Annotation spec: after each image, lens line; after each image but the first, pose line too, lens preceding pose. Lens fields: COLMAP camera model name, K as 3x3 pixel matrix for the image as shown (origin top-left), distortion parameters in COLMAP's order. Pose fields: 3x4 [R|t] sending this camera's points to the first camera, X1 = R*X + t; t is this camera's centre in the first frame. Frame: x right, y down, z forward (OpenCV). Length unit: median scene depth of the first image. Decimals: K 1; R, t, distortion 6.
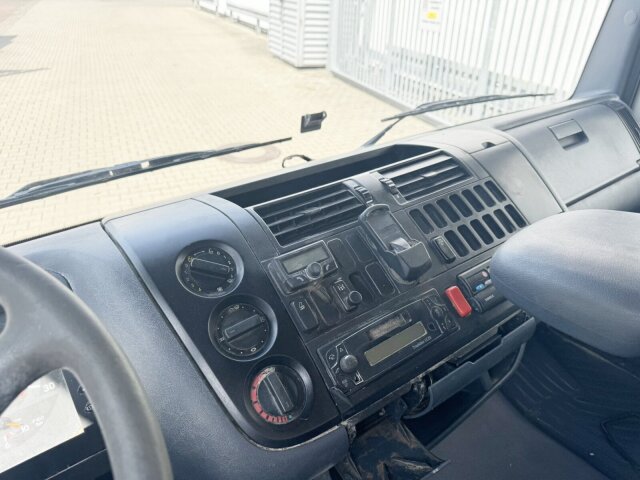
lens RADIAL K [[454.6, 0, 318.6], [0, 454.6, 240.5], [0, 0, 1]] dist [0.073129, -0.140450]
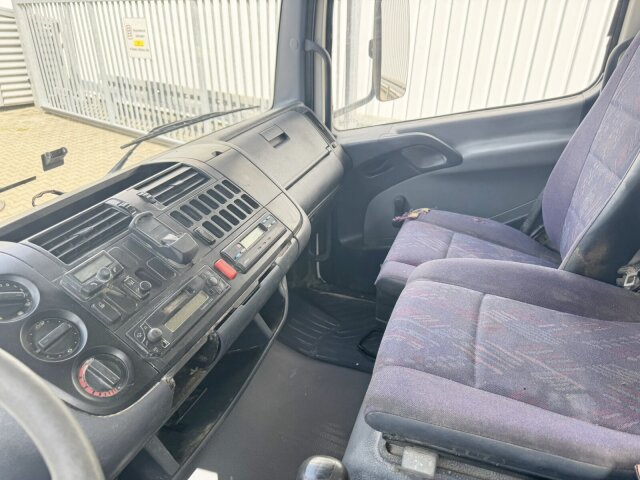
lens RADIAL K [[454.6, 0, 318.6], [0, 454.6, 240.5], [0, 0, 1]] dist [0.073129, -0.140450]
pose [[0.843661, -0.250998, 0.474590, -0.064232], [0.270052, 0.962411, 0.028931, 0.074524], [-0.464013, 0.103756, 0.879731, -0.259563]]
